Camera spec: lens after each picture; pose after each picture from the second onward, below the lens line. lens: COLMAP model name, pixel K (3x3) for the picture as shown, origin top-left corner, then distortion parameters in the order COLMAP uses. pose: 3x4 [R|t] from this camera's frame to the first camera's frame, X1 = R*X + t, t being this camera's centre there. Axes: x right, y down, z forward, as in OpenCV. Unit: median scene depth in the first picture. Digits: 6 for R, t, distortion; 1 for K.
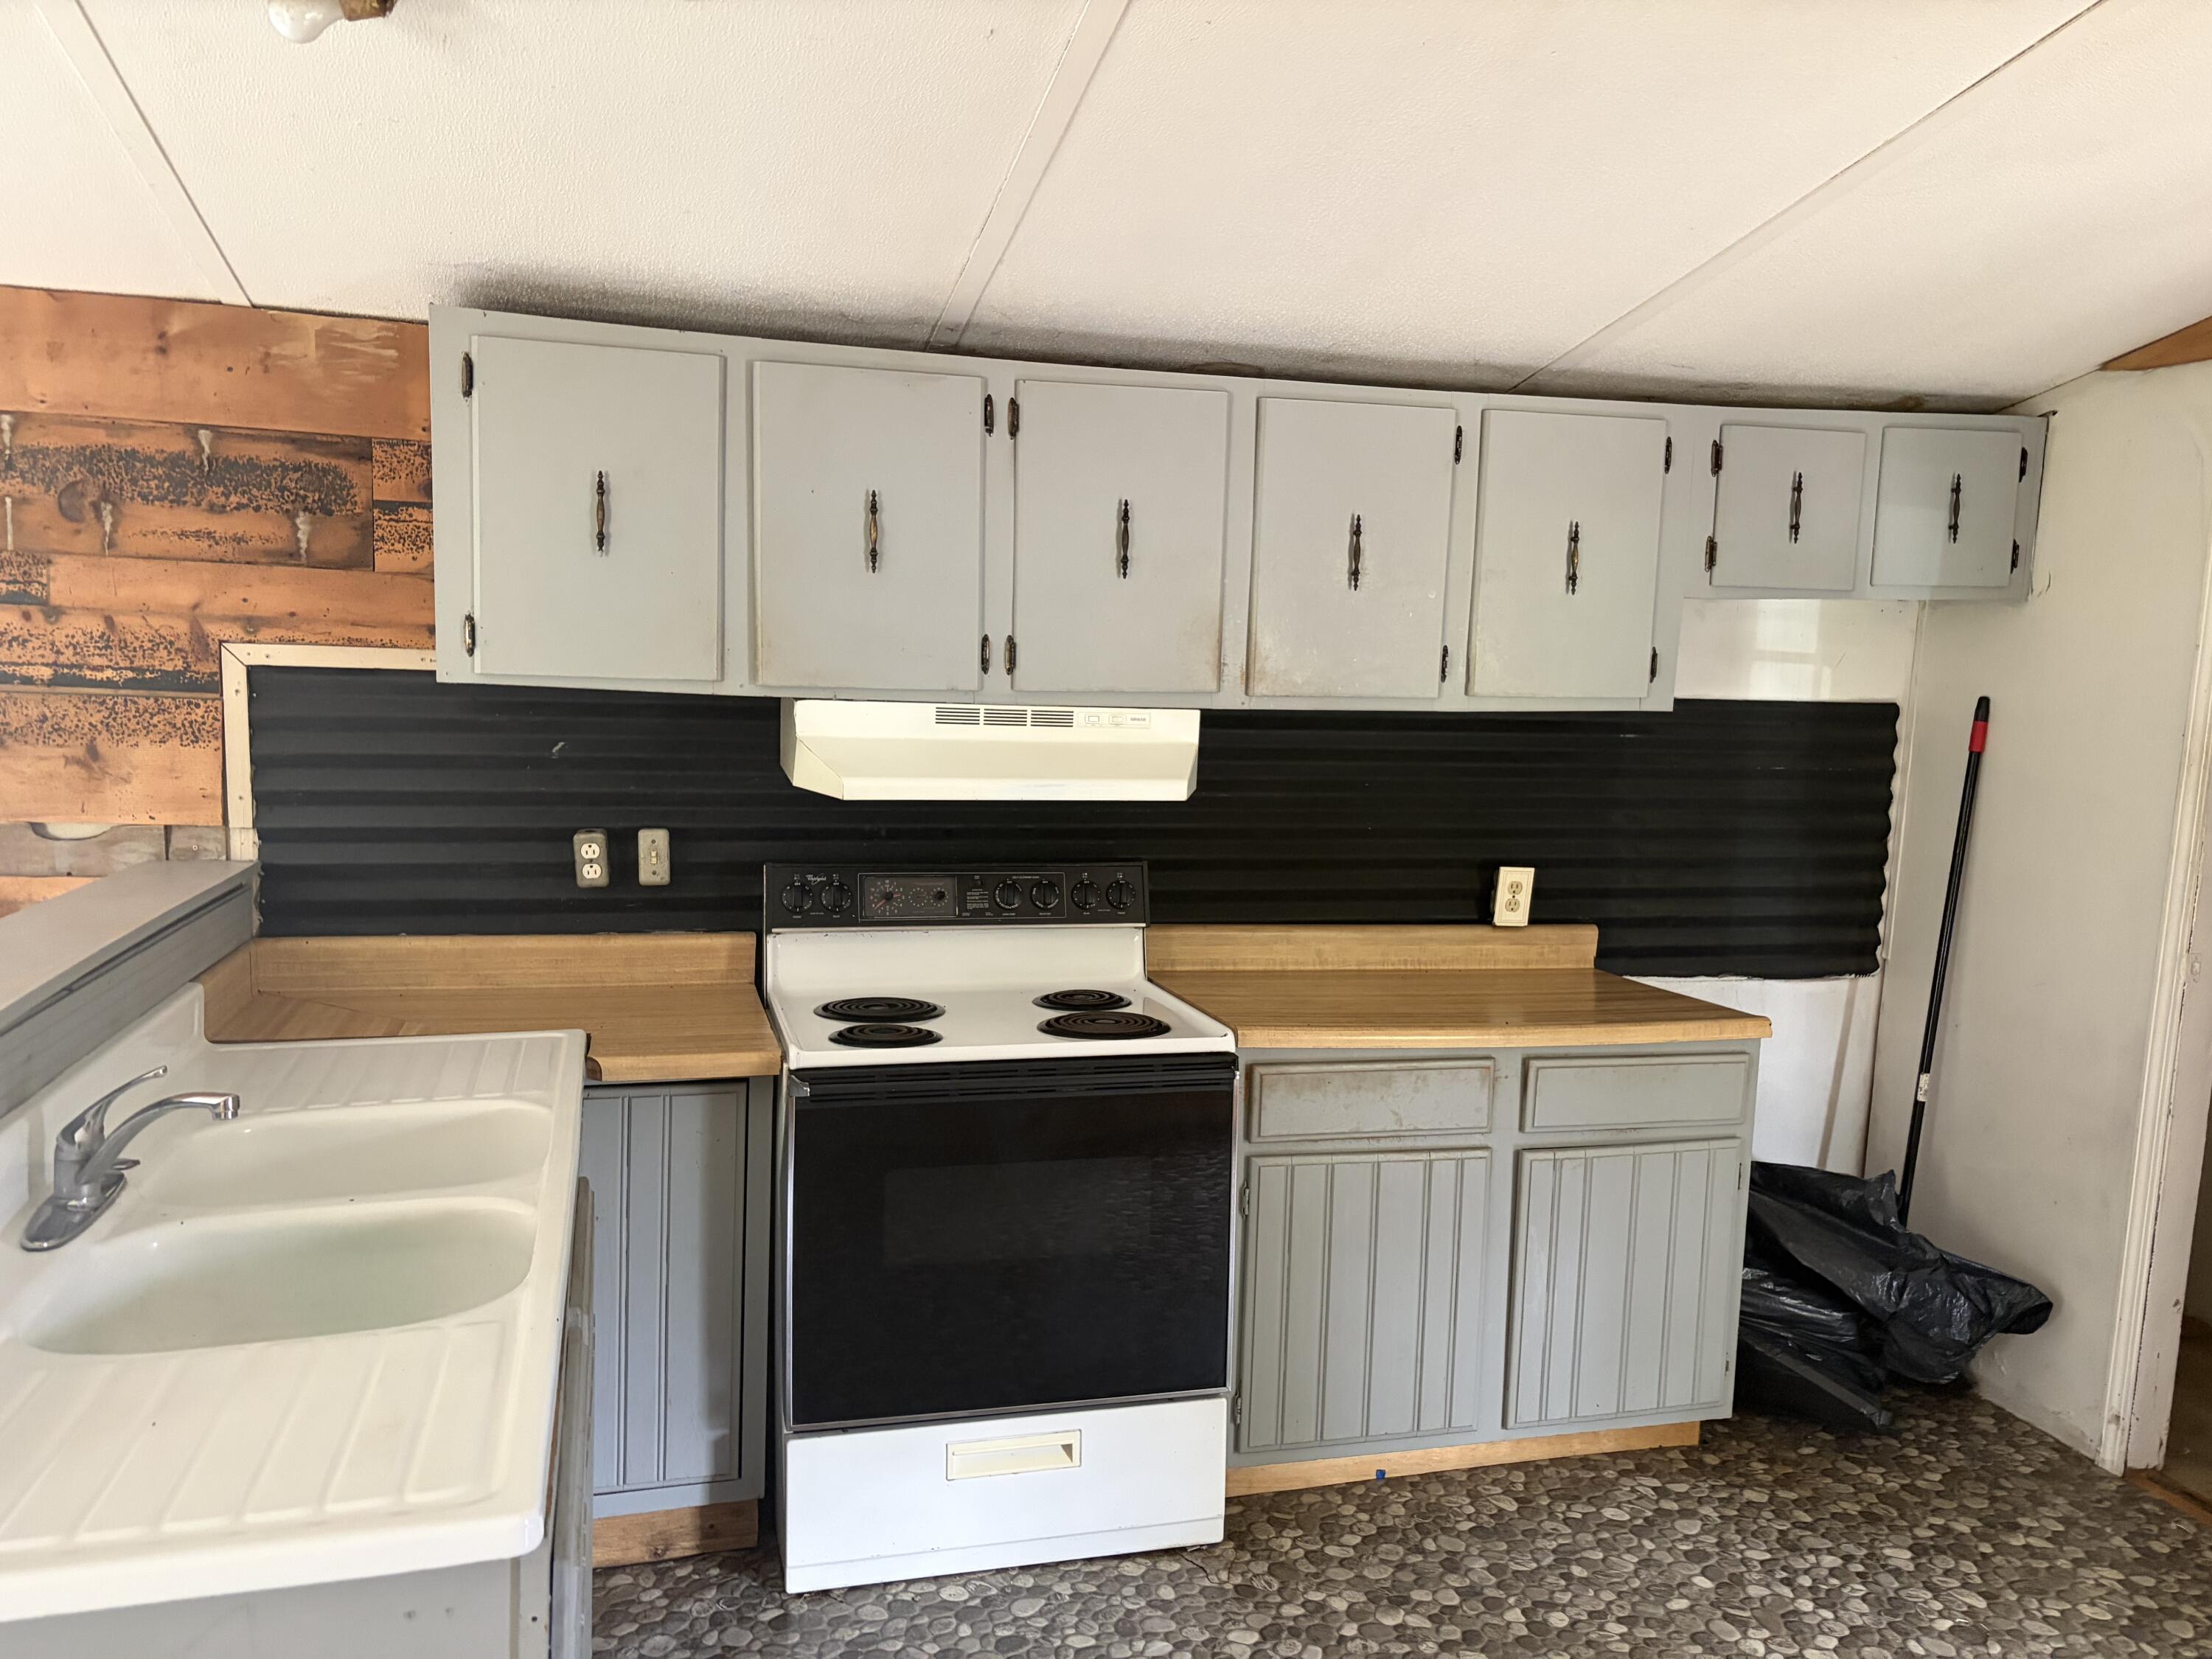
lens RADIAL K [[1719.1, 0, 1107.0], [0, 1719.1, 829.9], [0, 0, 1]] dist [0.023036, -0.002178]
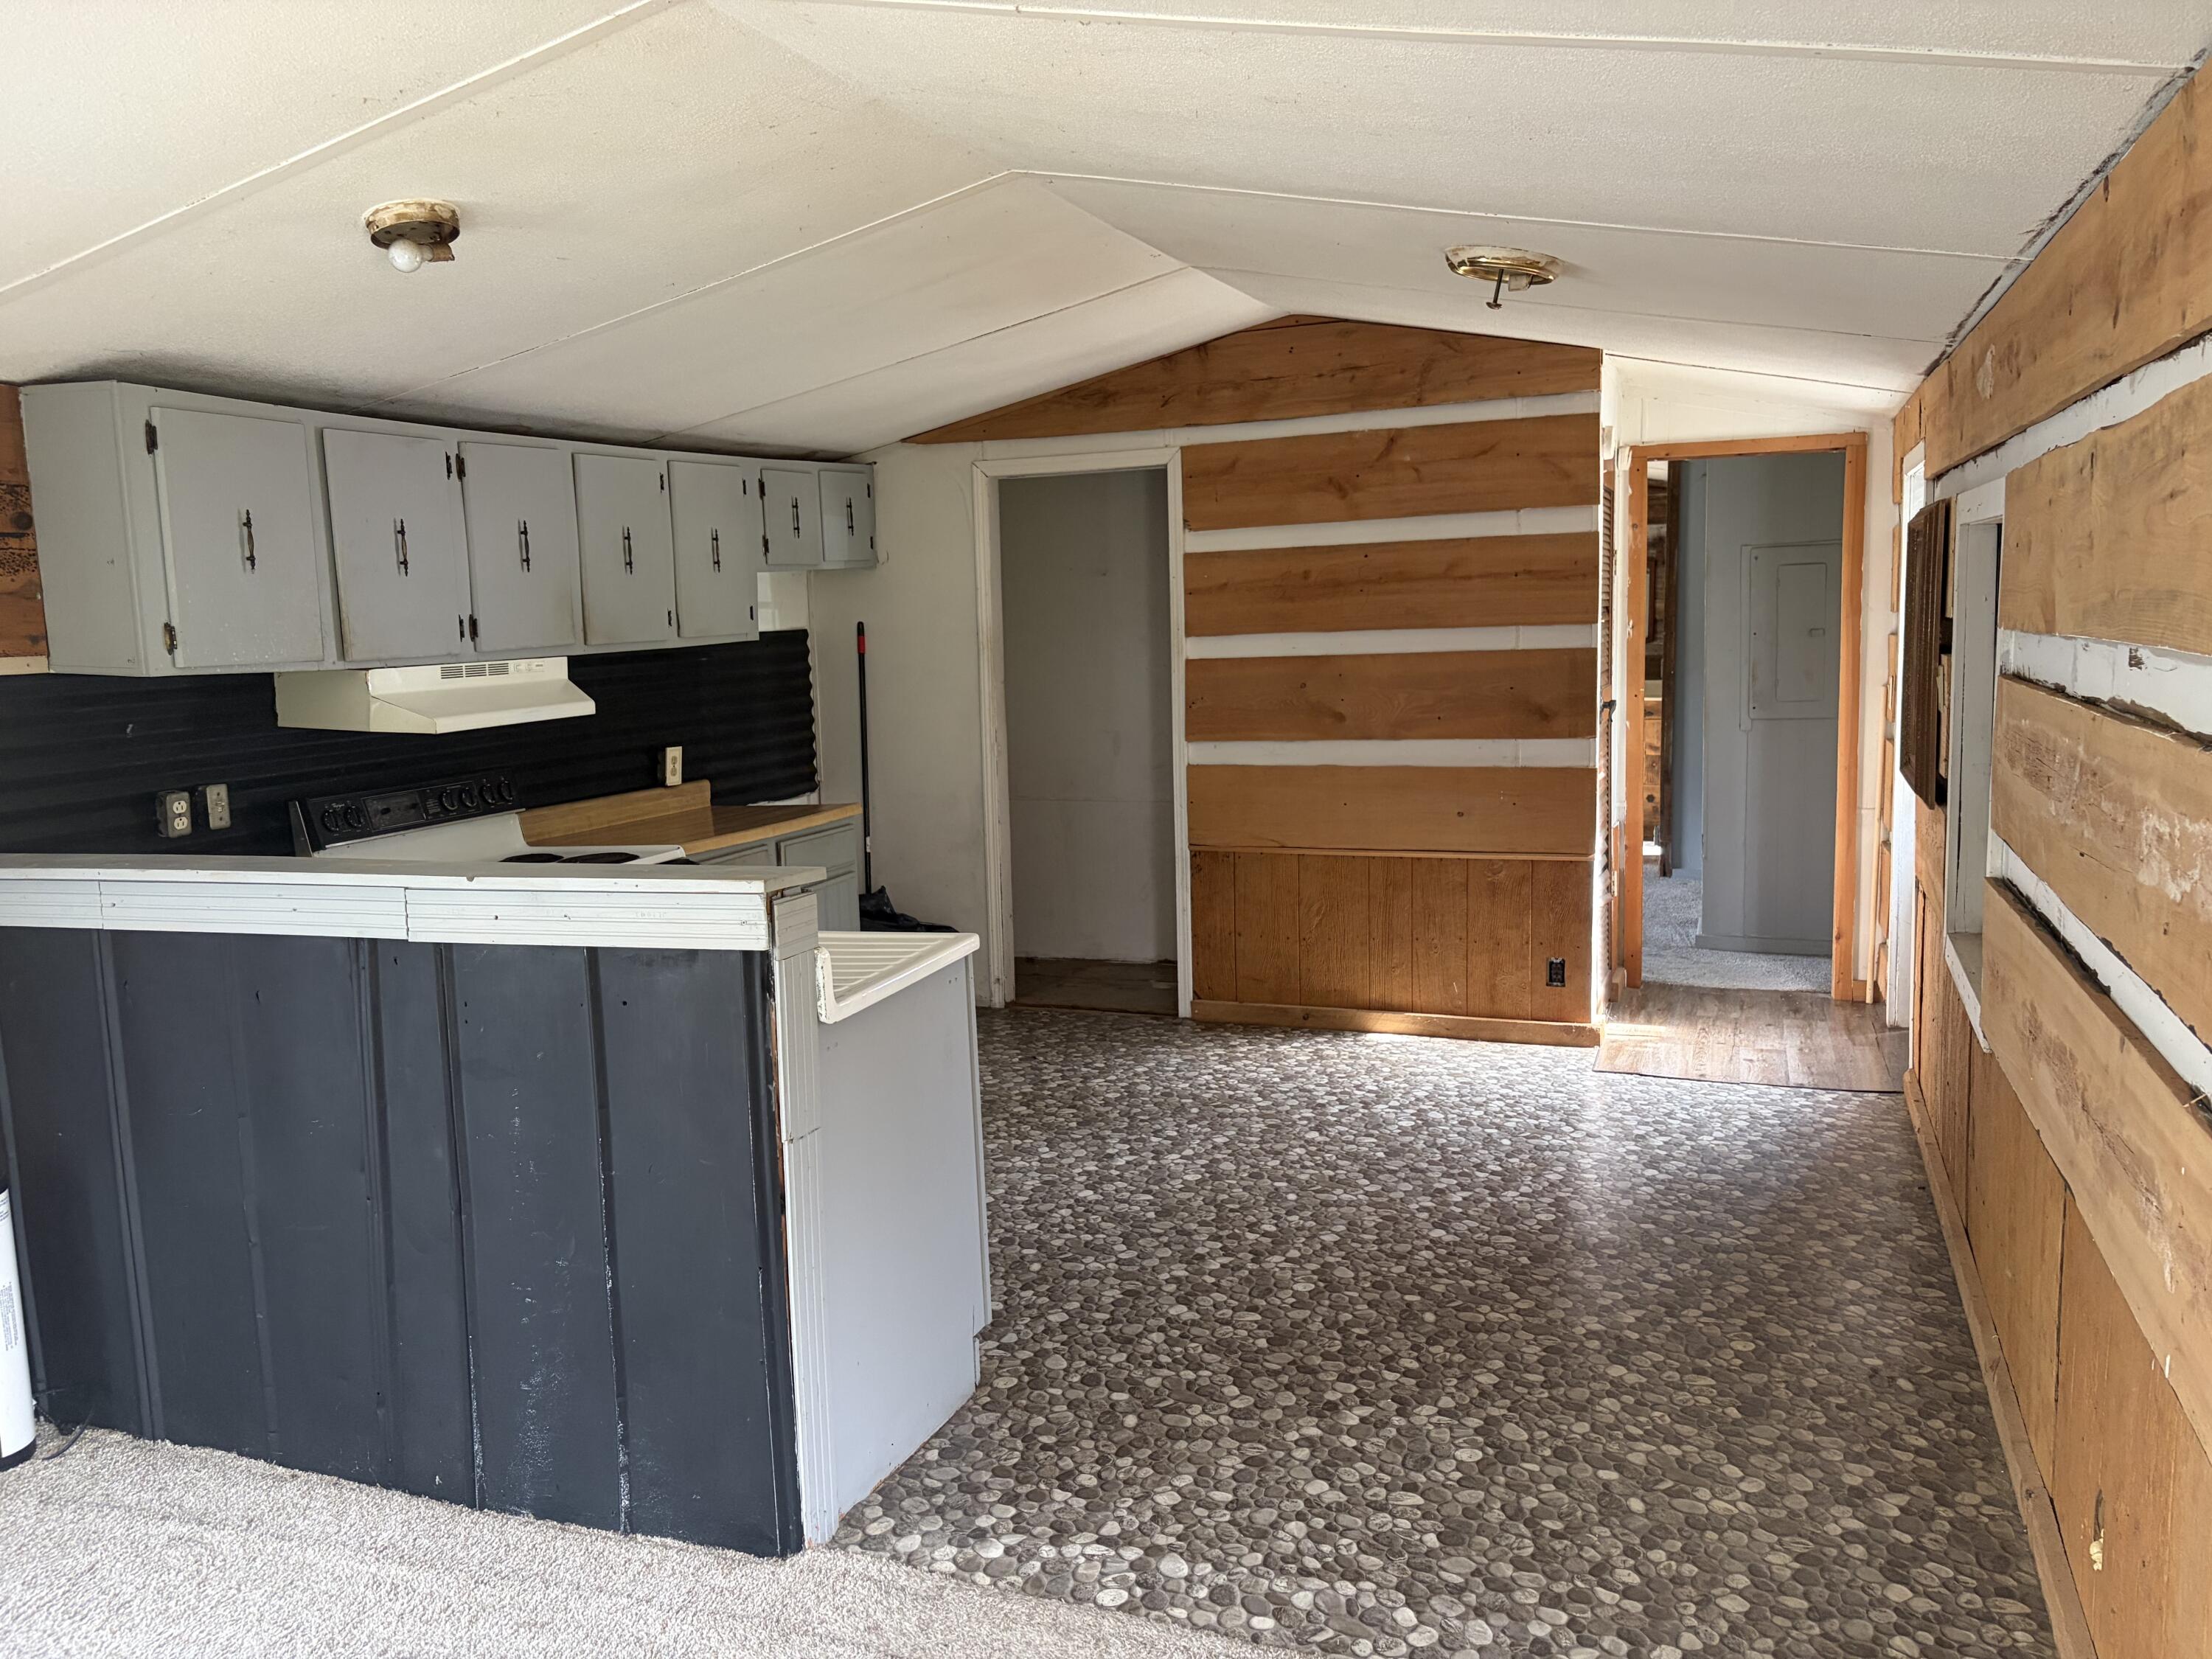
lens RADIAL K [[1719.1, 0, 1104.9], [0, 1719.1, 827.8], [0, 0, 1]] dist [0.023036, -0.002178]
pose [[0.588175, -0.158056, 0.793139, -0.844901], [0.143112, 0.985580, 0.090277, 0.009300], [-0.795971, 0.060409, 0.602313, -0.273857]]
